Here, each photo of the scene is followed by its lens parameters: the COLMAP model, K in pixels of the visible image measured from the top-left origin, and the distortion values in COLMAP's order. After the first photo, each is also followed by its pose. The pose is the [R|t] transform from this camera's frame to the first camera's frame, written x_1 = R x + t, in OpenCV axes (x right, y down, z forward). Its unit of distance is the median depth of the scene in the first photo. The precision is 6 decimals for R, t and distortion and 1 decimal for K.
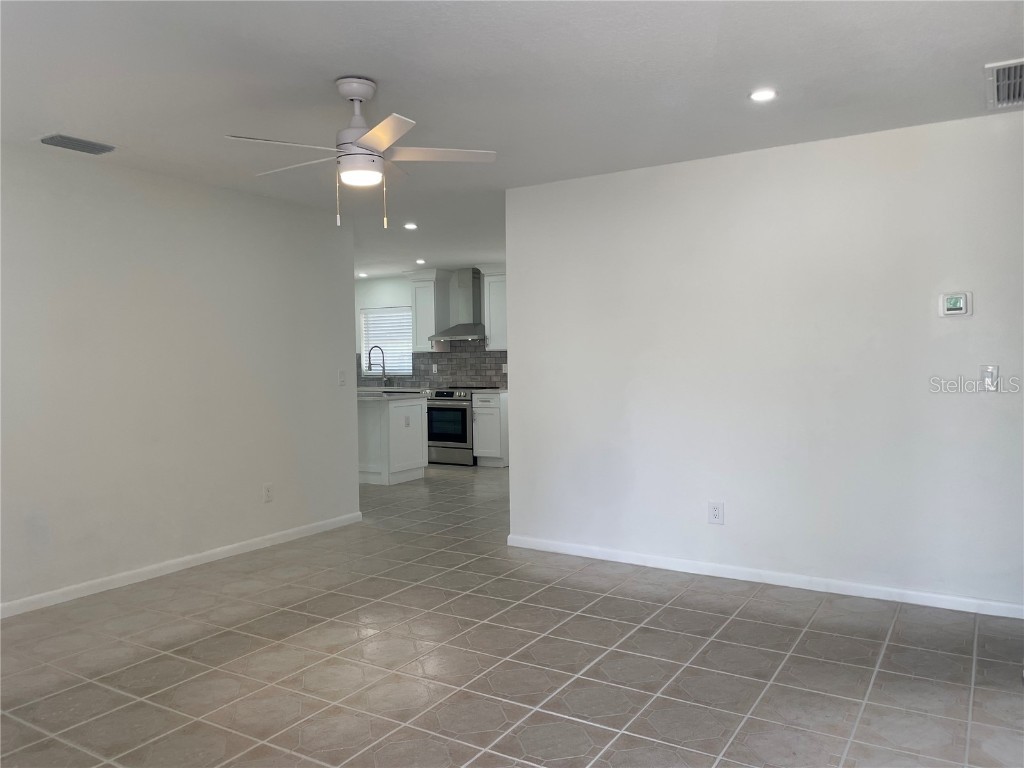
lens RADIAL K [[778.0, 0, 510.8], [0, 778.0, 389.2], [0, 0, 1]] dist [0.092849, -0.122054]
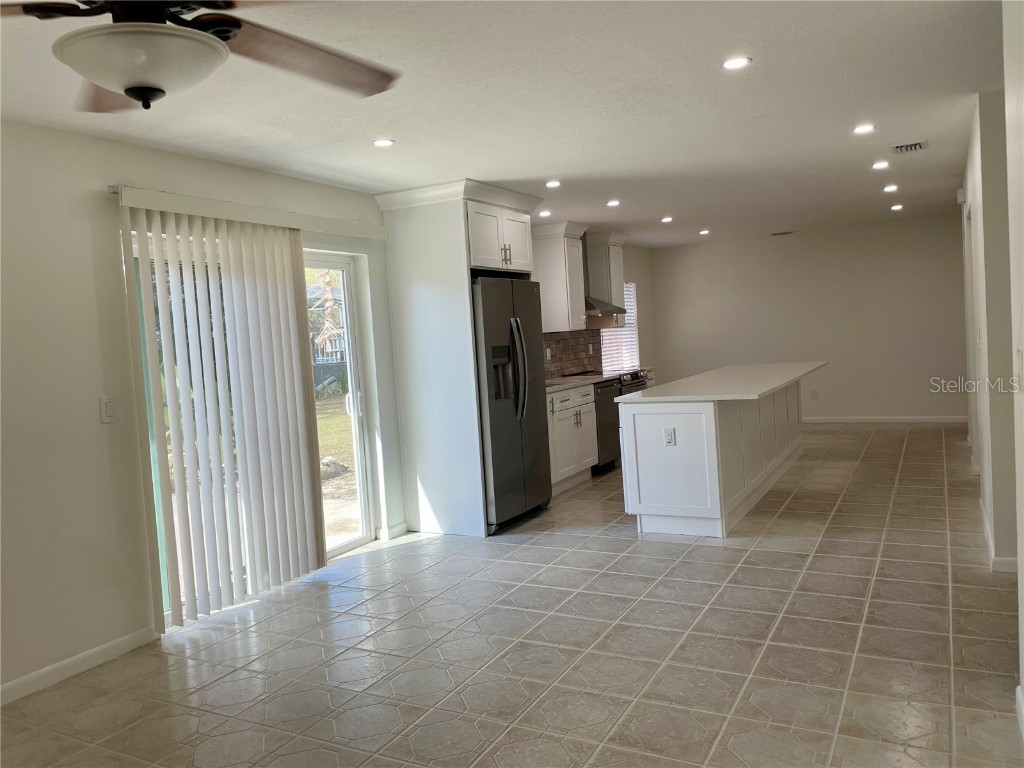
lens RADIAL K [[778.0, 0, 513.7], [0, 778.0, 377.9], [0, 0, 1]] dist [0.092849, -0.122054]
pose [[-0.056451, -0.037811, 0.997689, -0.884869], [0.106184, 0.993388, 0.043656, -0.041703], [-0.992743, 0.108403, -0.052063, 1.123617]]
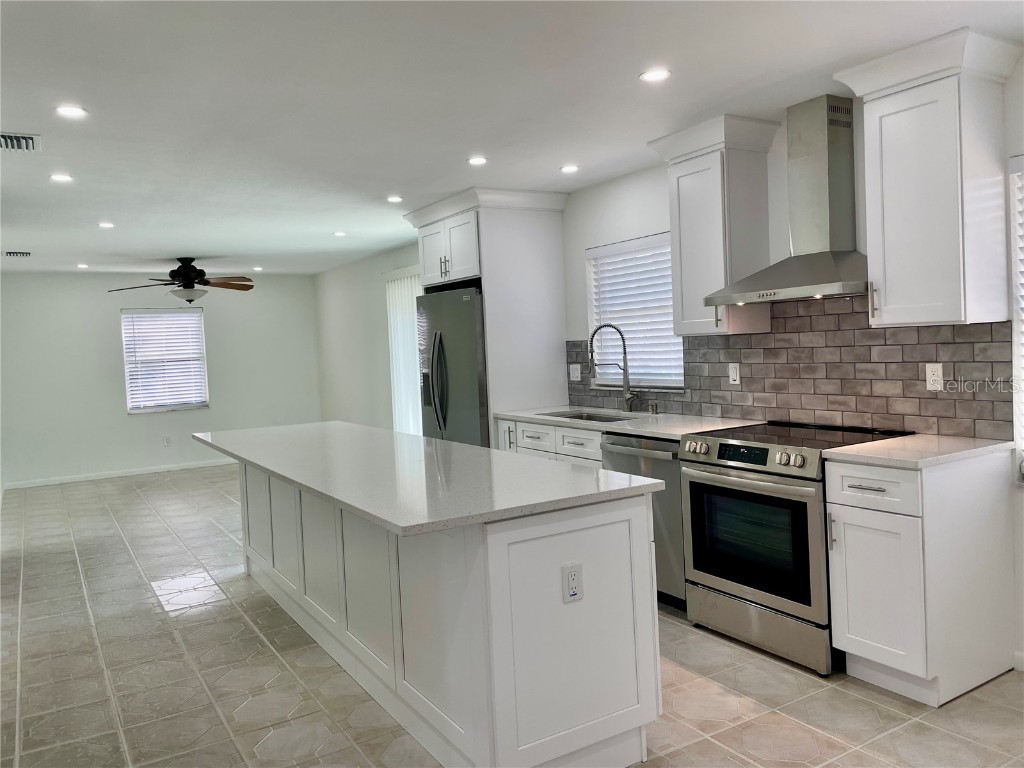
lens RADIAL K [[778.0, 0, 508.7], [0, 778.0, 377.6], [0, 0, 1]] dist [0.092849, -0.122054]
pose [[0.888656, -0.008969, -0.458486, -0.014238], [0.019217, 0.999659, 0.017691, -0.035423], [0.458171, -0.024532, 0.888526, 0.605334]]
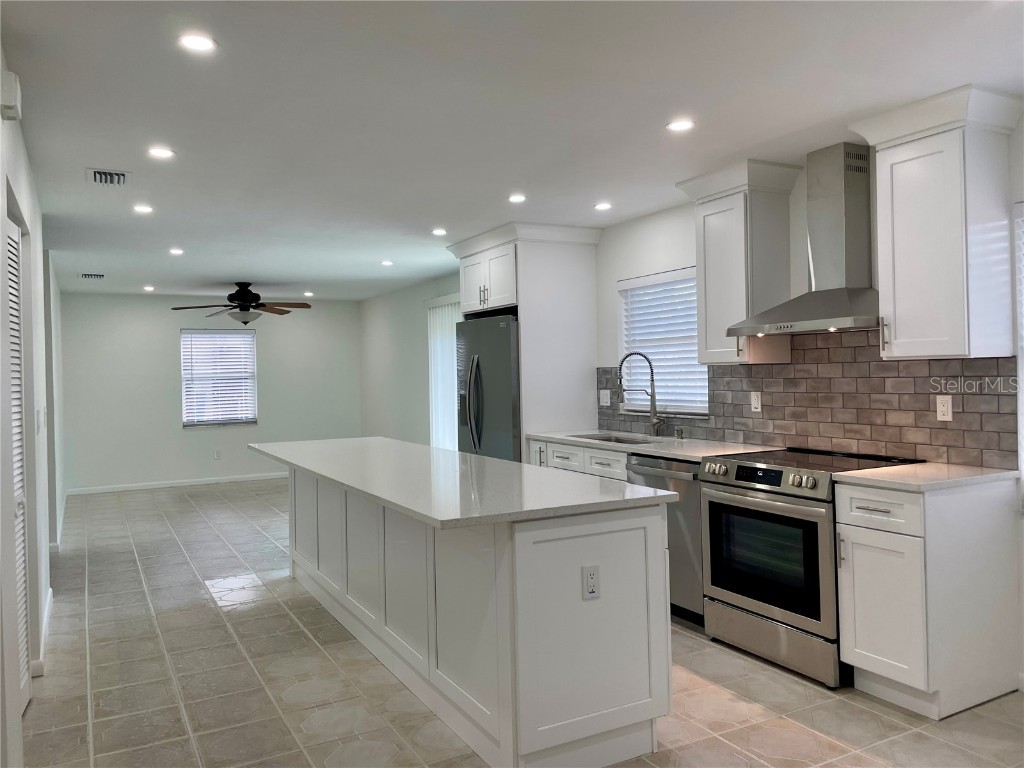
lens RADIAL K [[778.0, 0, 497.0], [0, 778.0, 374.2], [0, 0, 1]] dist [0.092849, -0.122054]
pose [[0.859154, -0.005624, -0.511687, 0.001774], [-0.008045, 0.999668, -0.024495, -0.031146], [0.511654, 0.025161, 0.858823, 0.579354]]
